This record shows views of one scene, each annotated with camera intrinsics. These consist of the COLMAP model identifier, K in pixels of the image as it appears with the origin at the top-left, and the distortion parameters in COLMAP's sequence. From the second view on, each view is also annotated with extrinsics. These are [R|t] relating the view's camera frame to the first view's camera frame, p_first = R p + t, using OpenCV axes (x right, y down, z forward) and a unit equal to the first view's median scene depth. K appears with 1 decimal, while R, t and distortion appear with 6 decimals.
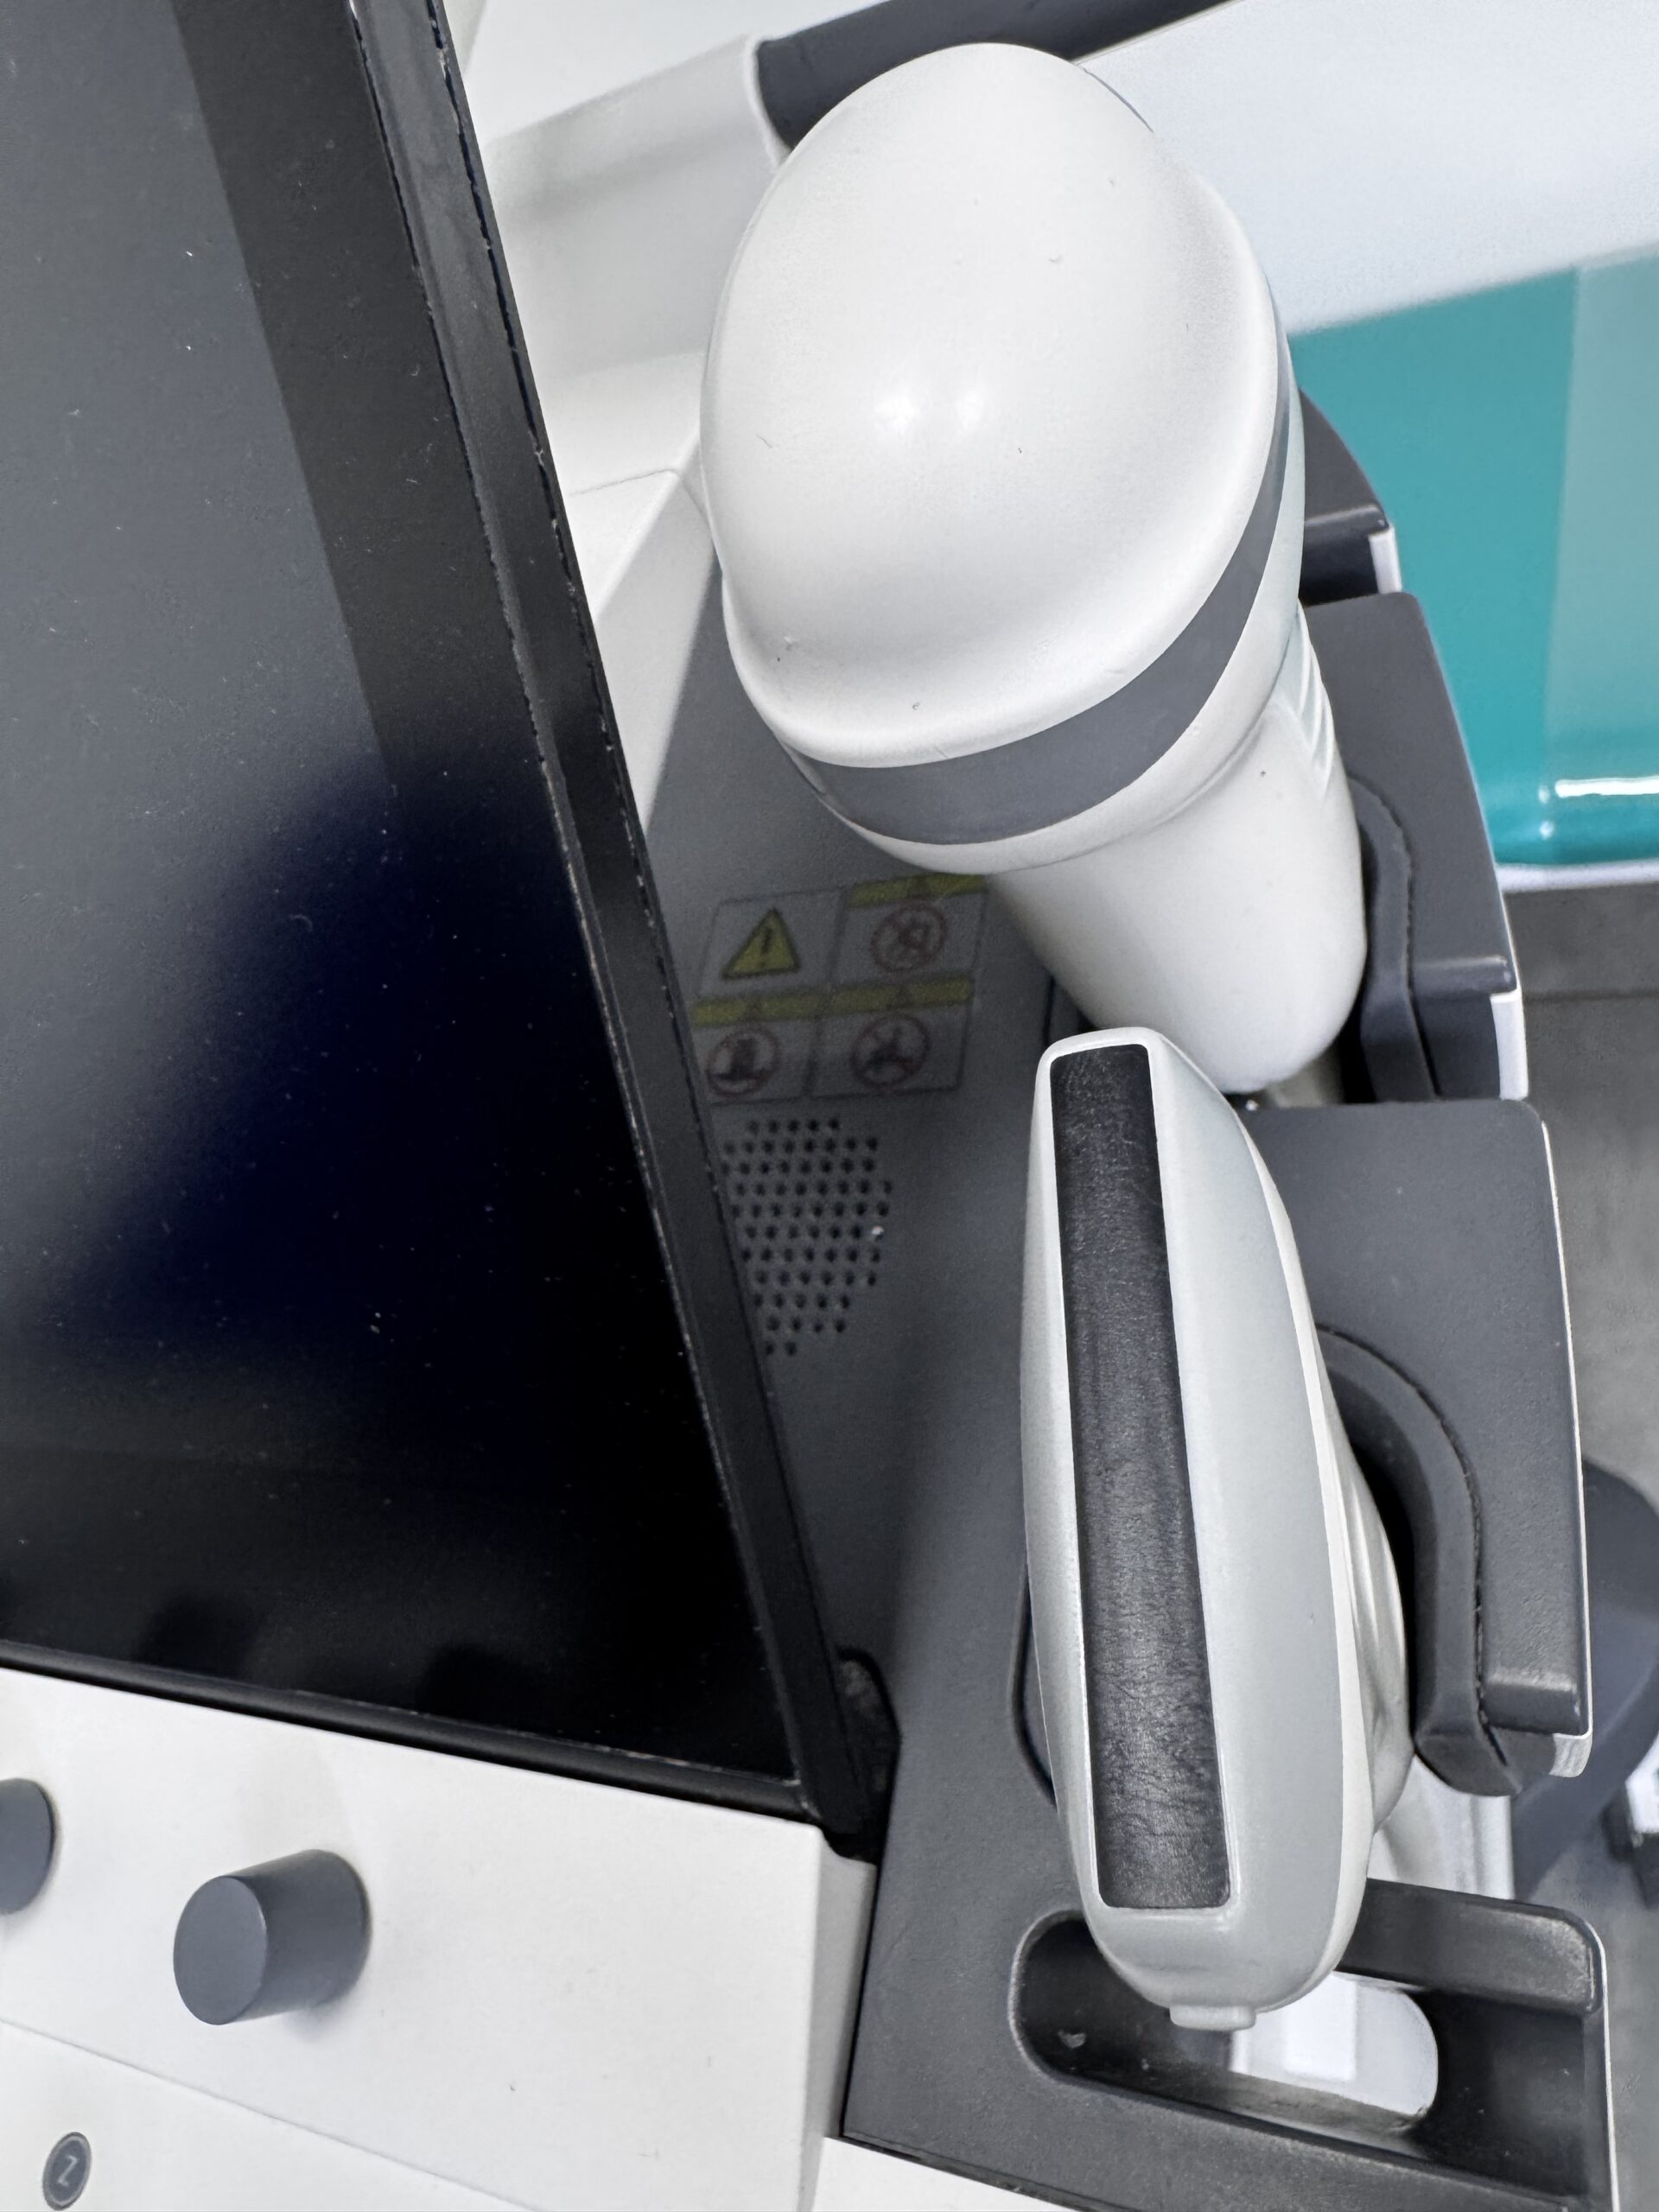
lens RADIAL K [[1567.4, 0, 829.5], [0, 1567.4, 1106.0], [0, 0, 1]] dist [-0.007785, -0.000025]
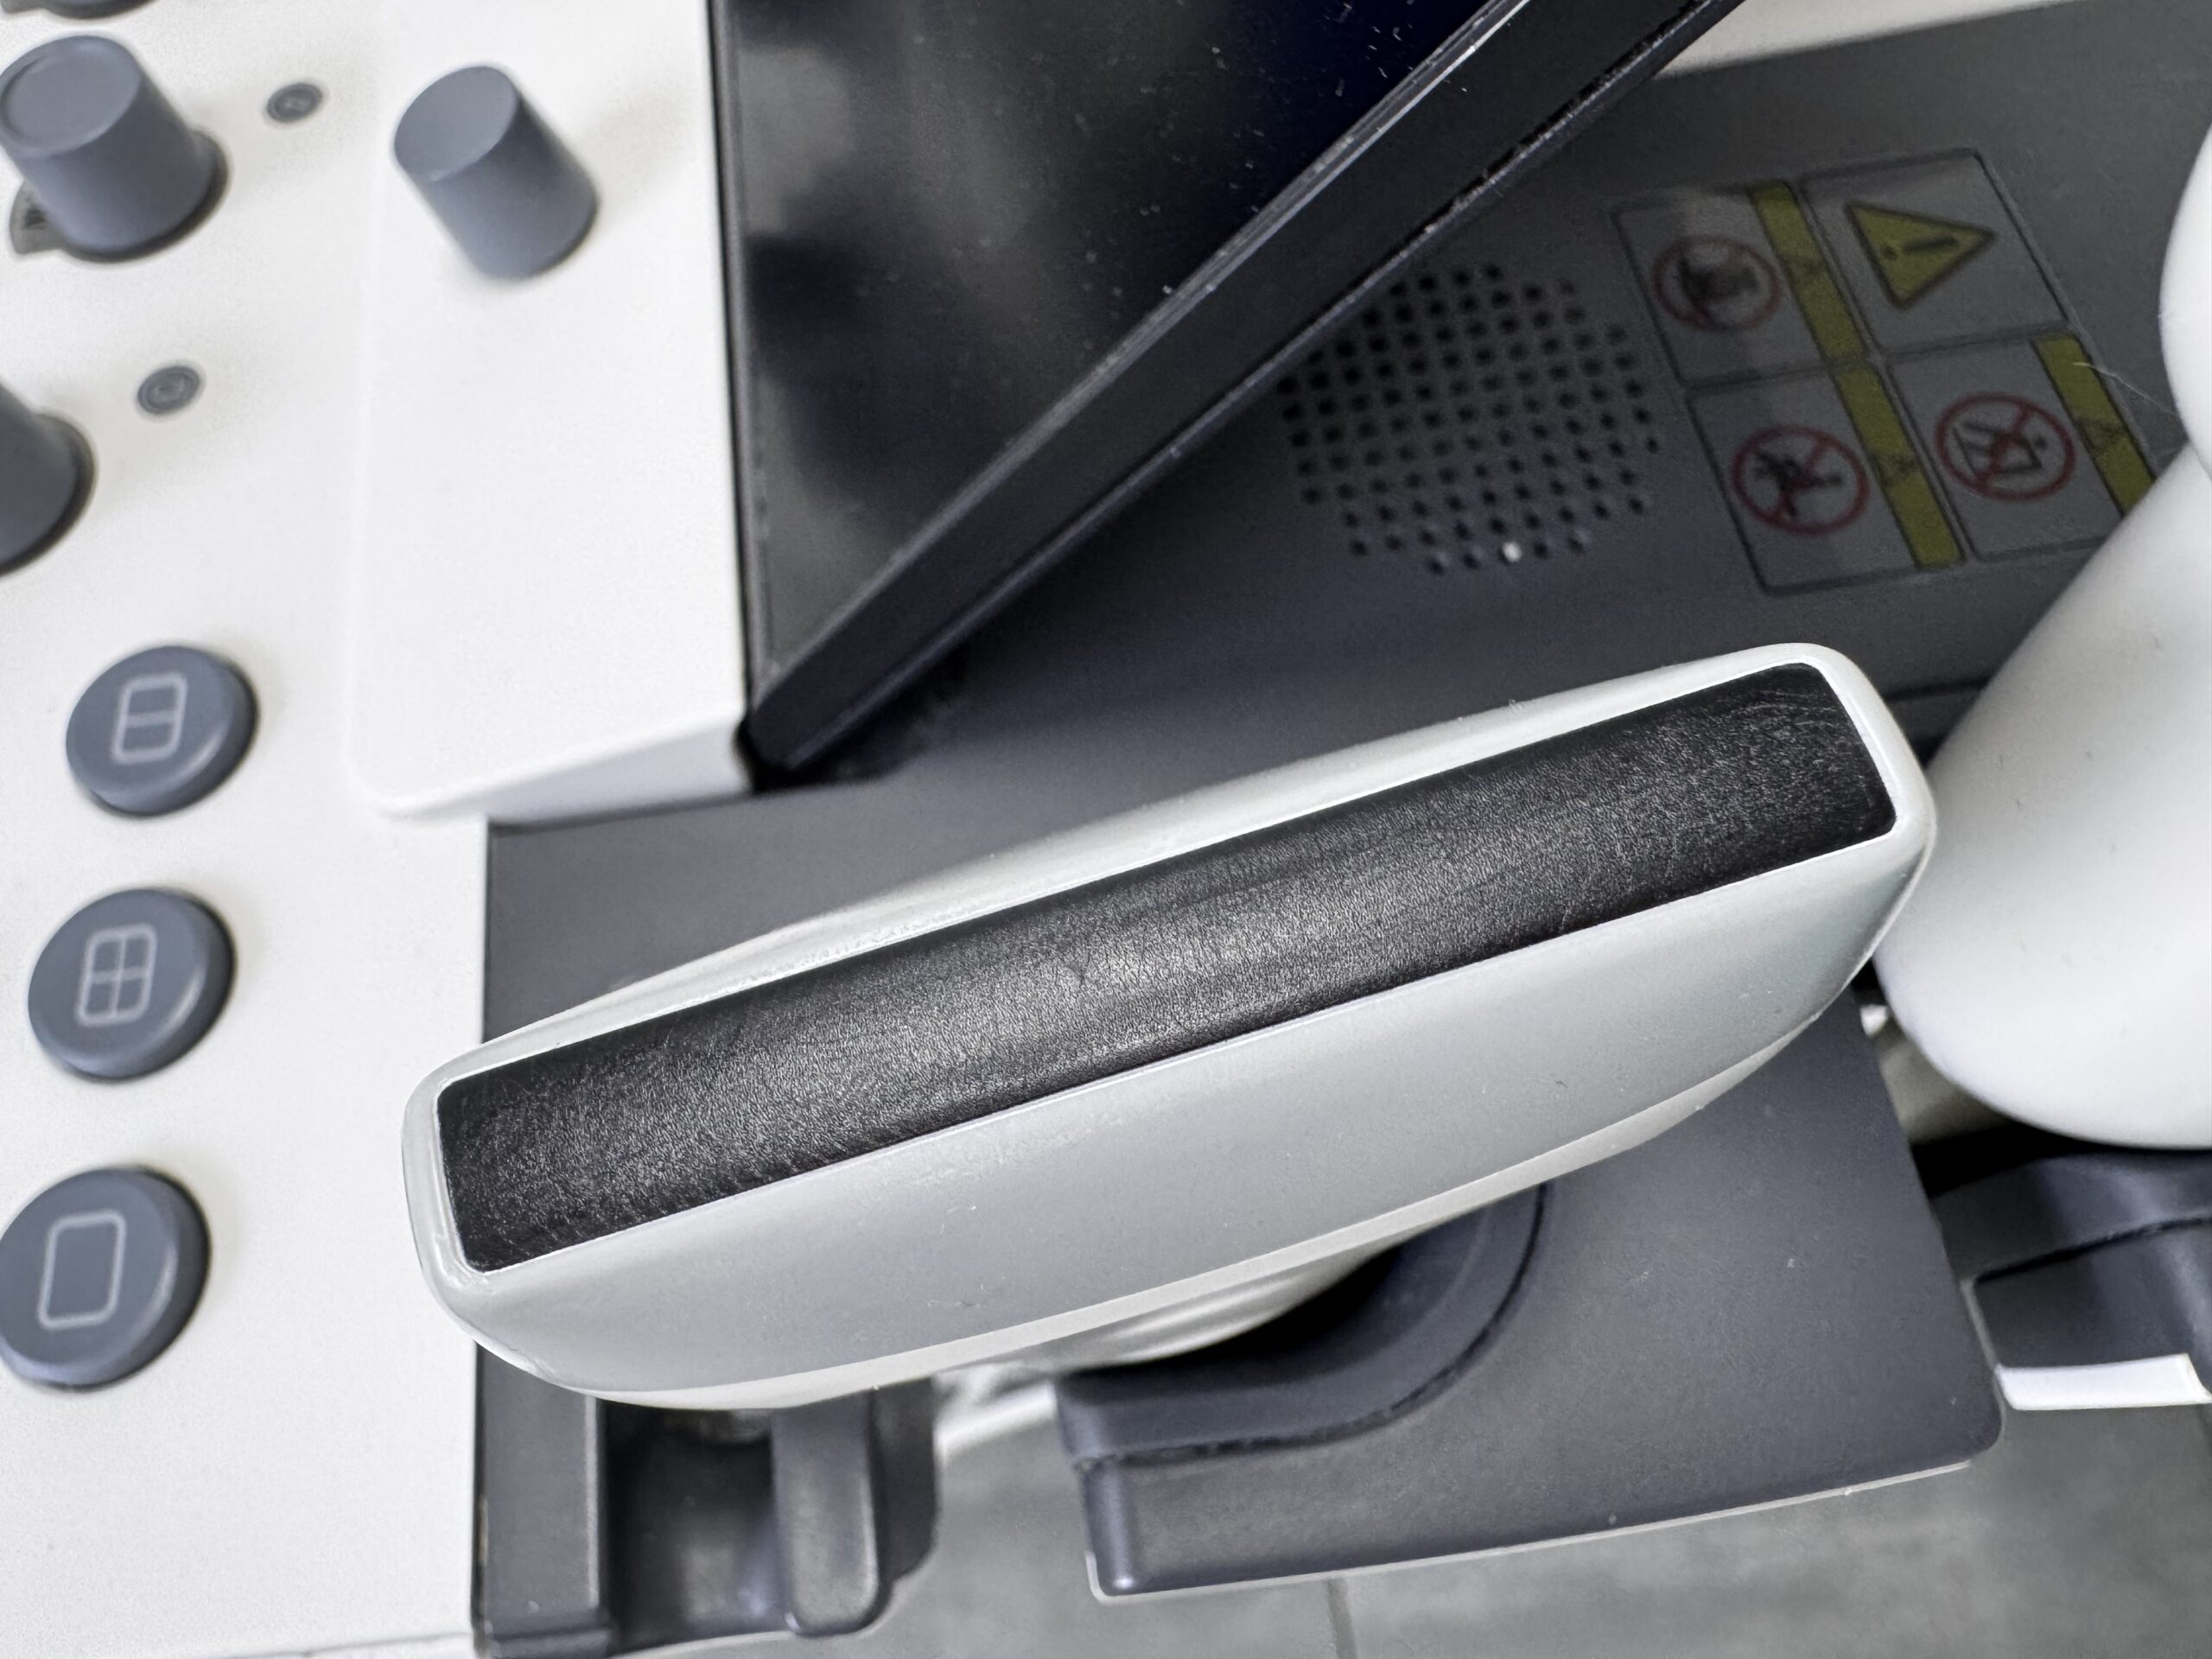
lens RADIAL K [[1567.4, 0, 941.3], [0, 1567.4, 819.8], [0, 0, 1]] dist [-0.007785, -0.000025]
pose [[0.316688, 0.948489, 0.008746, 0.058650], [-0.830455, 0.272800, 0.485721, -0.016787], [0.458315, -0.161085, 0.874070, 0.248688]]
